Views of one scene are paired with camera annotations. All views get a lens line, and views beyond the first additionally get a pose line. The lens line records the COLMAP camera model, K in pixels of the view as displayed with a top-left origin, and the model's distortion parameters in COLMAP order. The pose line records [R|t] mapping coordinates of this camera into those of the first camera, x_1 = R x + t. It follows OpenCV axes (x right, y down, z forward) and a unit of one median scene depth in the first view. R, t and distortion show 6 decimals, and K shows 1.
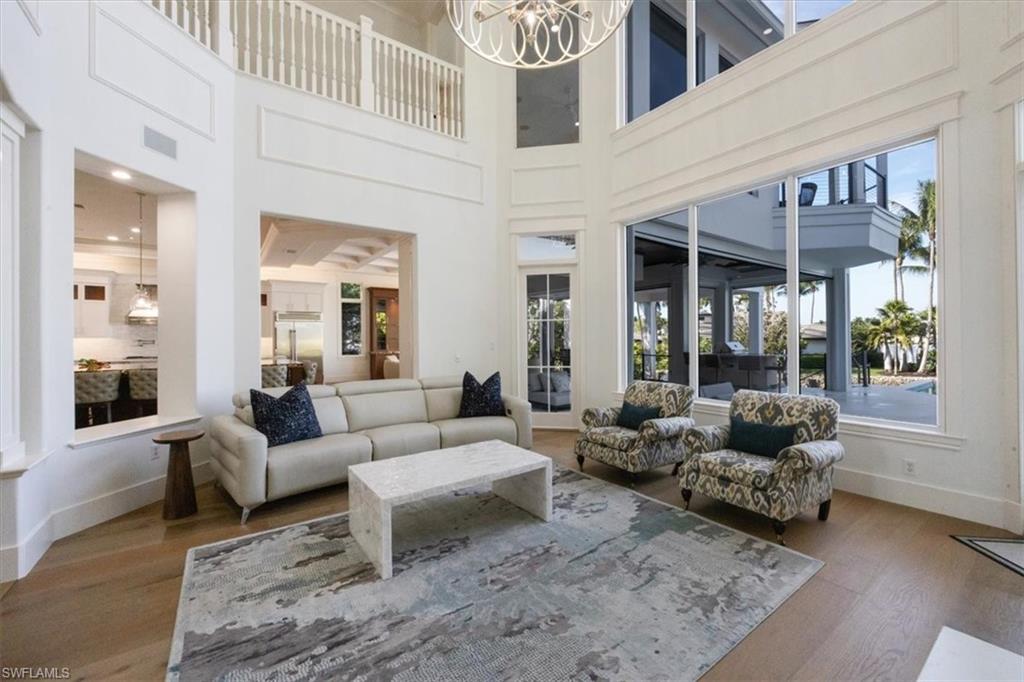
lens RADIAL K [[407.1, 0, 509.6], [0, 407.1, 337.7], [0, 0, 1]] dist [0.000018, -0.000356]
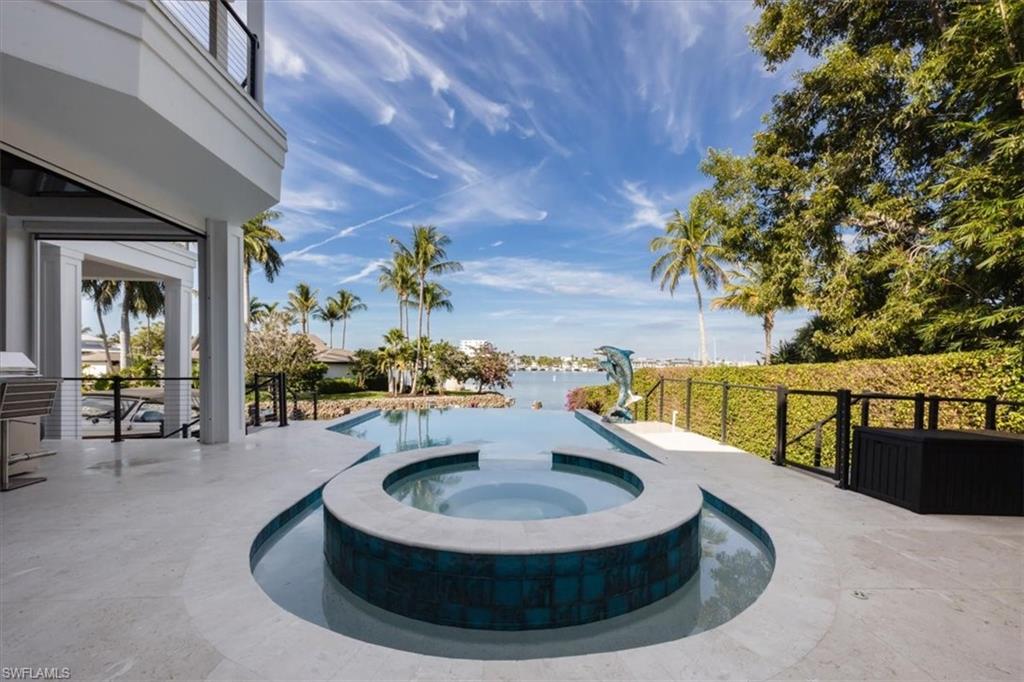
lens RADIAL K [[420.5, 0, 518.9], [0, 420.5, 372.7], [0, 0, 1]] dist [-0.009052, -0.000087]
pose [[0.538642, 0.000536, 0.842535, 0.169666], [-0.020171, 0.999721, 0.012260, 0.005818], [-0.842293, -0.023598, 0.538503, 0.107465]]
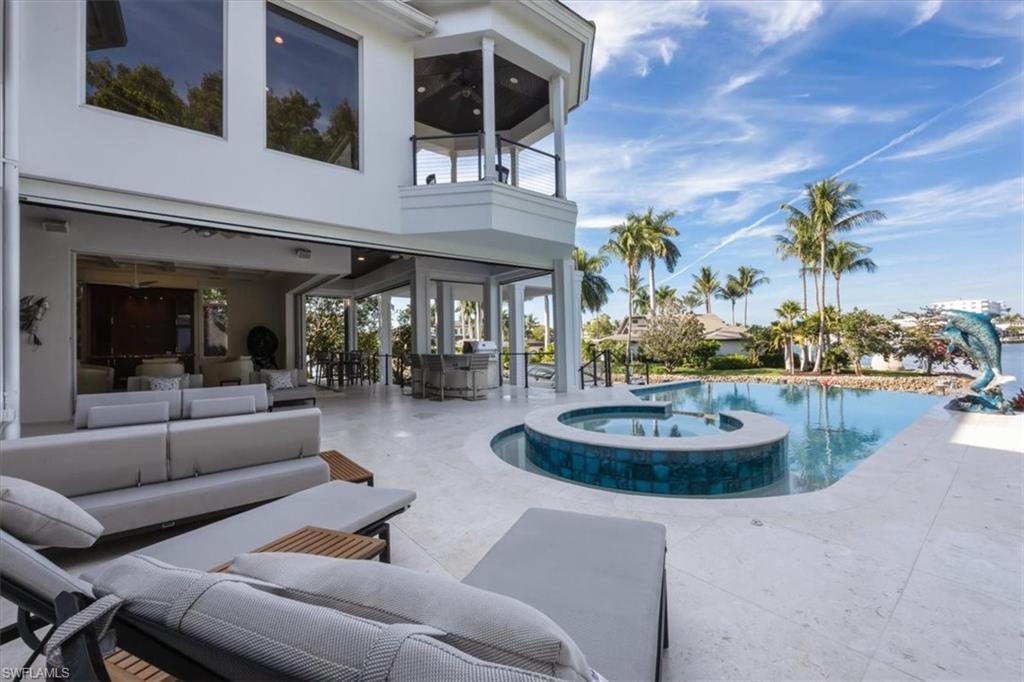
lens RADIAL K [[407.1, 0, 514.1], [0, 407.1, 342.1], [0, 0, 1]] dist [0.000018, -0.000356]
pose [[0.998425, -0.010360, 0.055133, 0.200713], [0.010500, 0.999942, -0.002255, 0.005235], [-0.055107, 0.002831, 0.998476, 0.026101]]
